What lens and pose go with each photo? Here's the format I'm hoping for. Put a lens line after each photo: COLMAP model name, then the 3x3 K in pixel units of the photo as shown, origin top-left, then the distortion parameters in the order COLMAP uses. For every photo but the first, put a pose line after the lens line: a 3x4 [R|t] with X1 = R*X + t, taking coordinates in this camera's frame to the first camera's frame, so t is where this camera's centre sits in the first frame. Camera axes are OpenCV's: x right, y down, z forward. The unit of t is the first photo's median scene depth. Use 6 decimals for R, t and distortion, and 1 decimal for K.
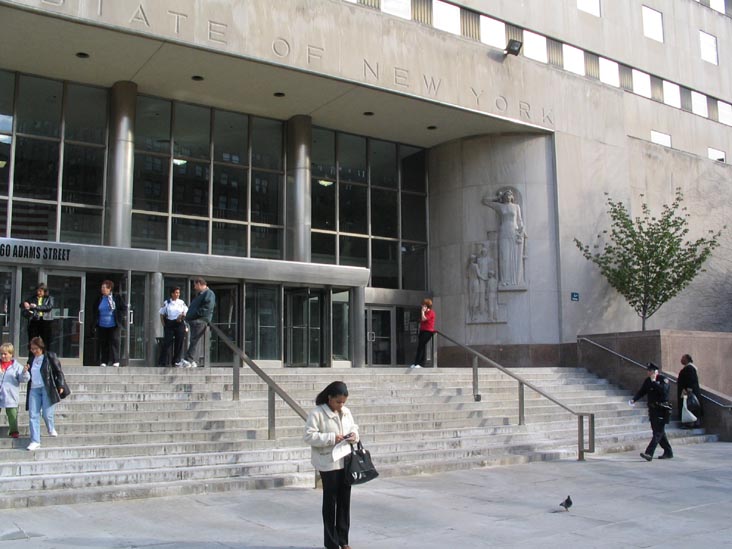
lens RADIAL K [[782.6, 0, 368.1], [0, 782.6, 279.9], [0, 0, 1]] dist [-0.109316, 0.000000]
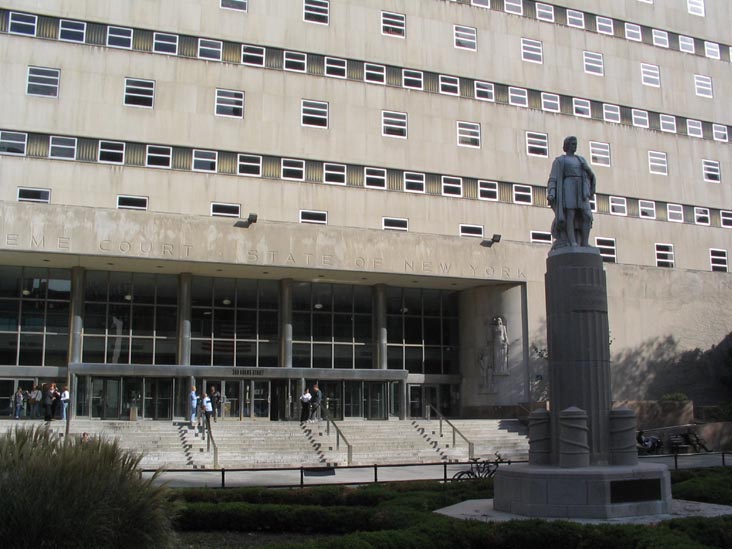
lens RADIAL K [[782.6, 0, 364.7], [0, 782.6, 272.8], [0, 0, 1]] dist [-0.109316, 0.000000]
pose [[0.970435, -0.046109, -0.236918, 0.332856], [0.031700, 0.997428, -0.064277, -0.121319], [0.239272, 0.054866, 0.969401, -0.851677]]
